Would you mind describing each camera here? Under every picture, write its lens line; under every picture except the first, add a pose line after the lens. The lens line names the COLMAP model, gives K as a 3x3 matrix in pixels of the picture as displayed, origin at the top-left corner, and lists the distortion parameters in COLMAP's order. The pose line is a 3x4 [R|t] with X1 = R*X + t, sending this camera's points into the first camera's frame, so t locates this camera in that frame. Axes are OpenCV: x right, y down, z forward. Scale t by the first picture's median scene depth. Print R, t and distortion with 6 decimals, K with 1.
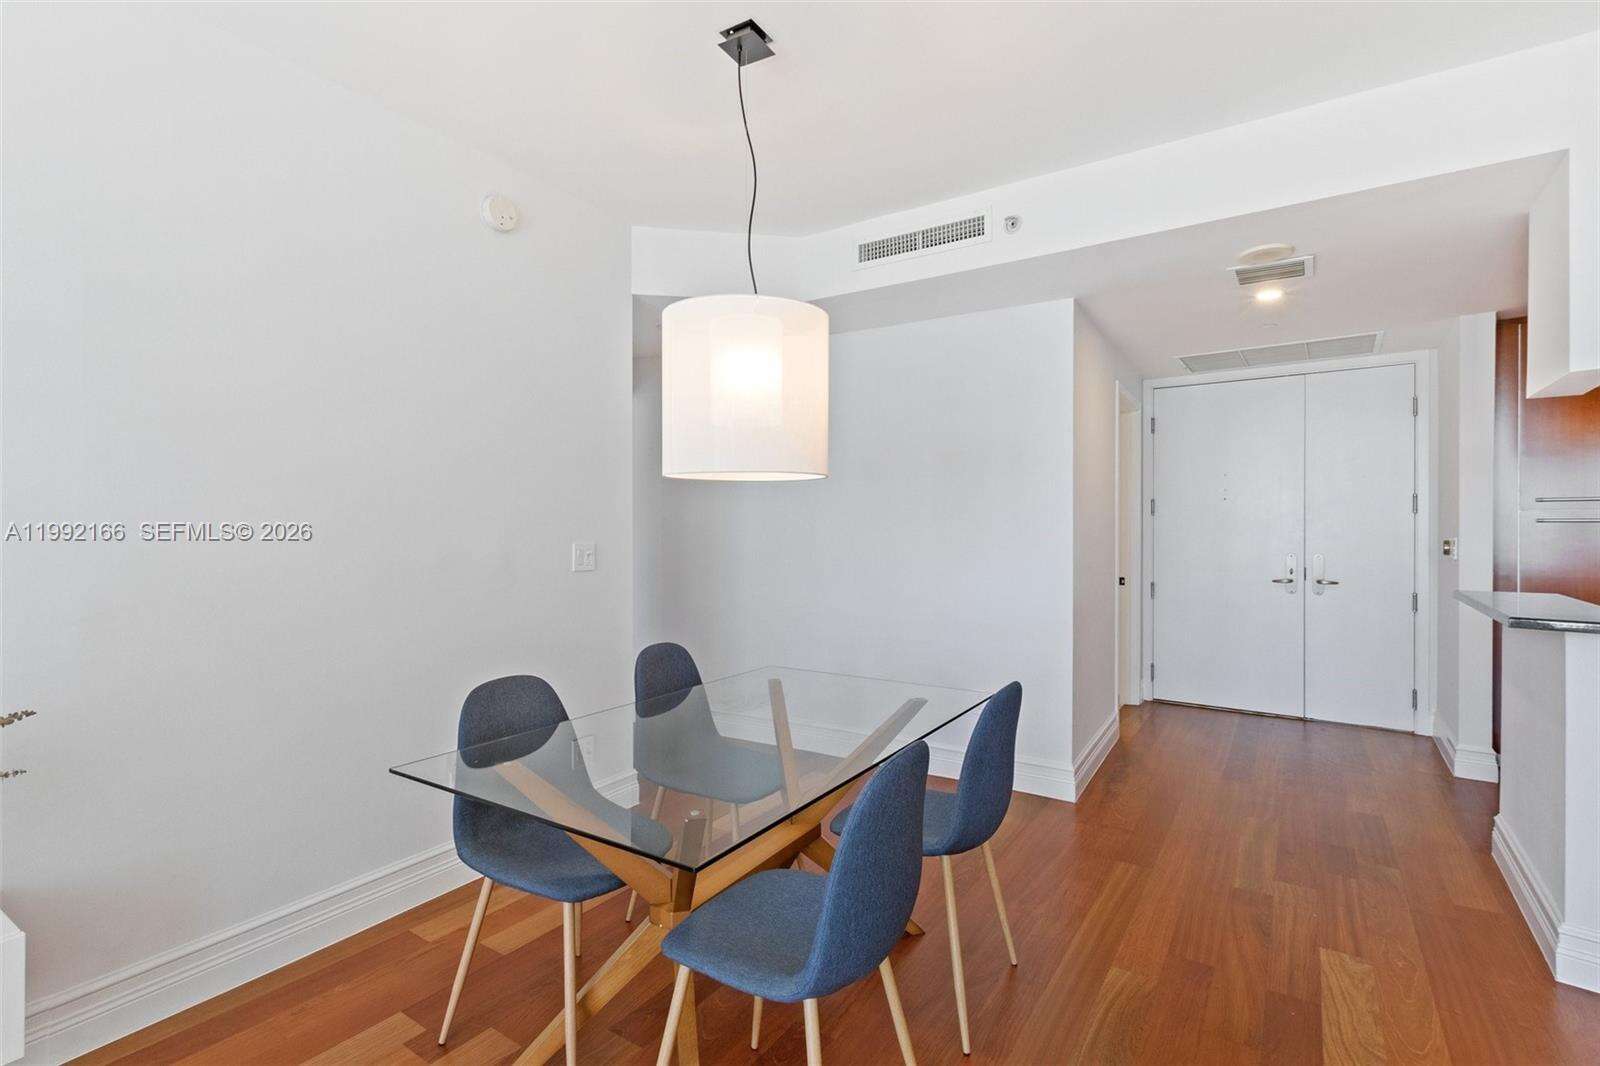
lens RADIAL K [[761.5, 0, 805.5], [0, 761.5, 523.8], [0, 0, 1]] dist [-0.000874, -0.000347]
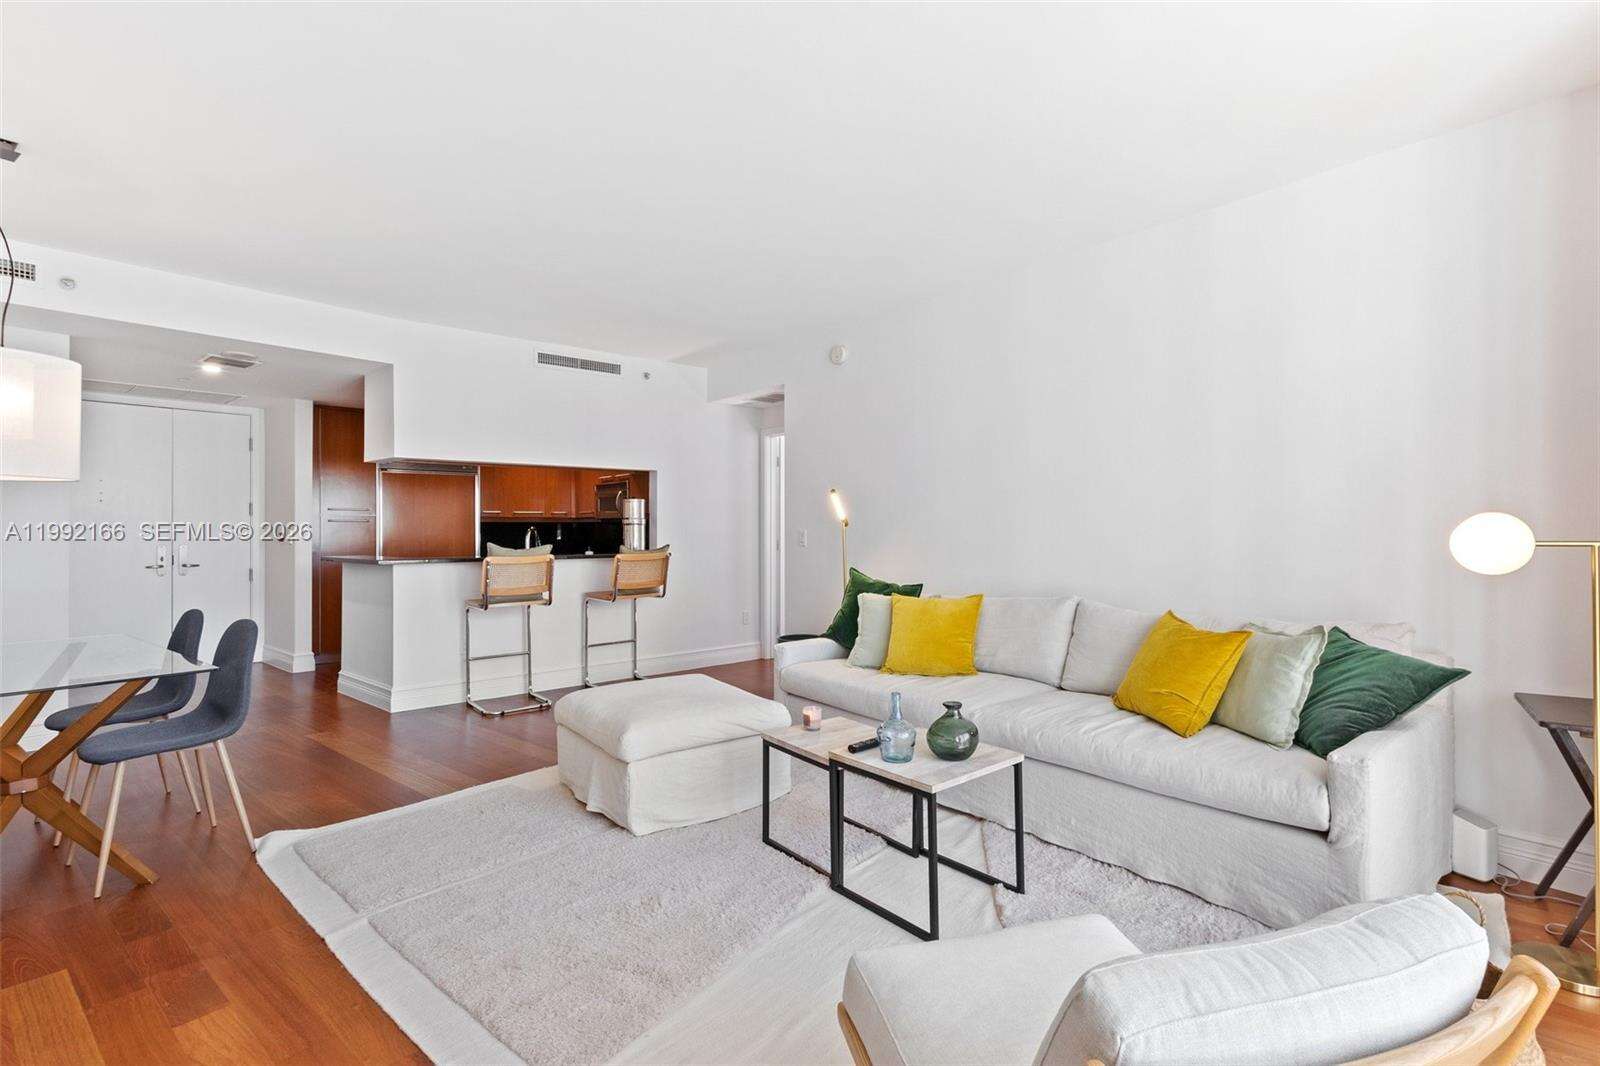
lens RADIAL K [[761.5, 0, 805.5], [0, 761.5, 523.8], [0, 0, 1]] dist [-0.000874, -0.000347]
pose [[0.104944, 0.007691, 0.994448, -0.578280], [0.008291, 0.999929, -0.008609, 0.024254], [-0.994444, 0.009149, 0.104873, -0.246343]]
